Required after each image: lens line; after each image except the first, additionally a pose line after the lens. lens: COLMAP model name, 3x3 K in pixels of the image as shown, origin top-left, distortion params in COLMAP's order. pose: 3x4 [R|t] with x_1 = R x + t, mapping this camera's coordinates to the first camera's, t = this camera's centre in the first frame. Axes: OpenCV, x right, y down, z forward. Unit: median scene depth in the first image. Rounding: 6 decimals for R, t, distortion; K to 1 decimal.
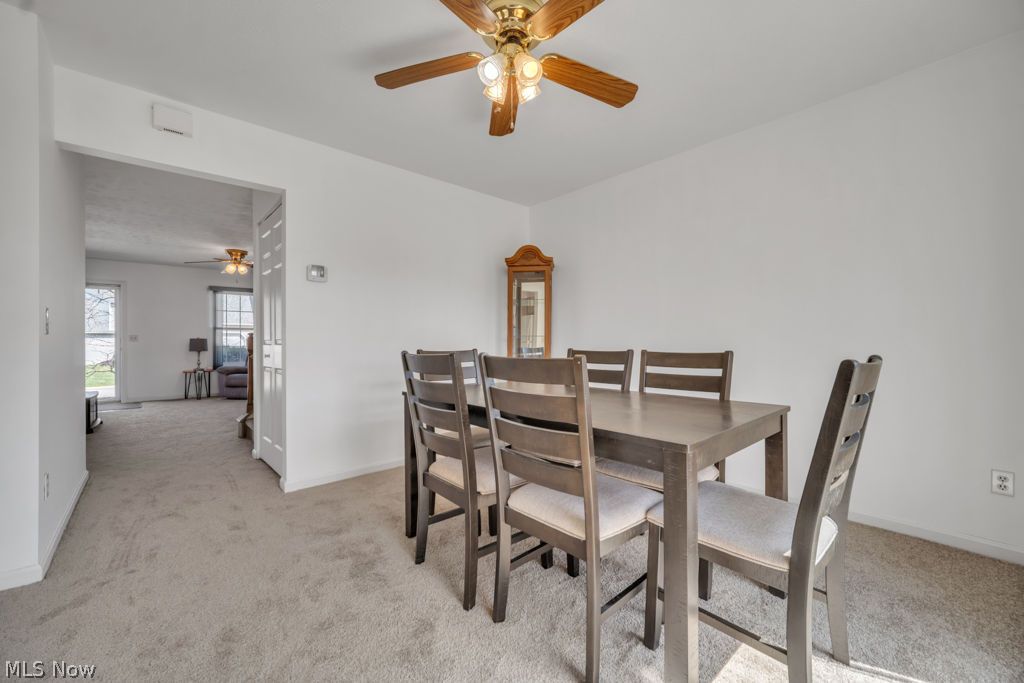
lens RADIAL K [[412.4, 0, 511.5], [0, 412.4, 339.9], [0, 0, 1]] dist [-0.005239, 0.001773]
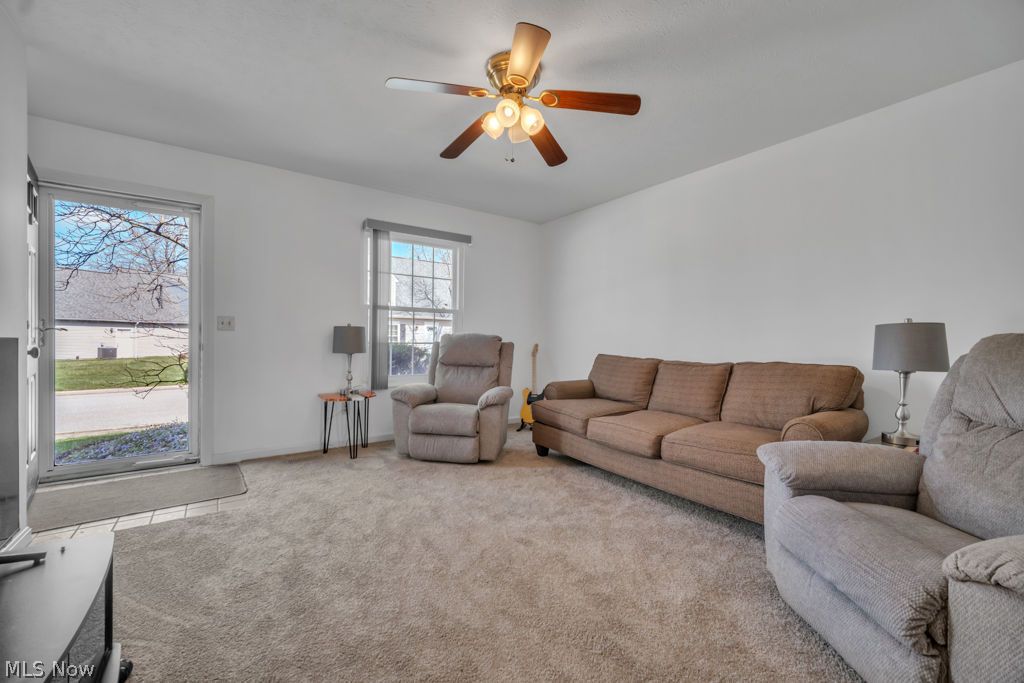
lens RADIAL K [[414.8, 0, 515.1], [0, 414.8, 344.8], [0, 0, 1]] dist [0.004027, -0.001832]
pose [[0.993842, 0.019034, -0.109162, -0.515458], [-0.017518, 0.999736, 0.014835, 0.007277], [0.109416, -0.012831, 0.993913, 0.540183]]
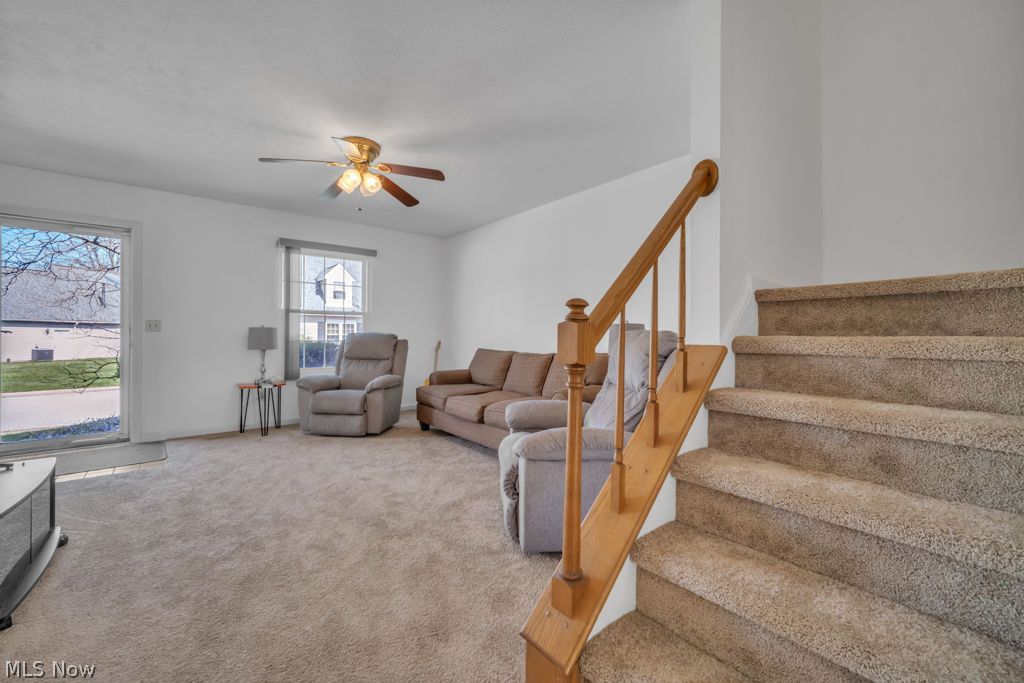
lens RADIAL K [[412.4, 0, 514.0], [0, 412.4, 337.6], [0, 0, 1]] dist [-0.005239, 0.001773]
pose [[0.999477, 0.009218, -0.031006, -0.389295], [-0.009142, 0.999955, 0.002569, 0.006056], [0.031028, -0.002284, 0.999516, 0.431799]]
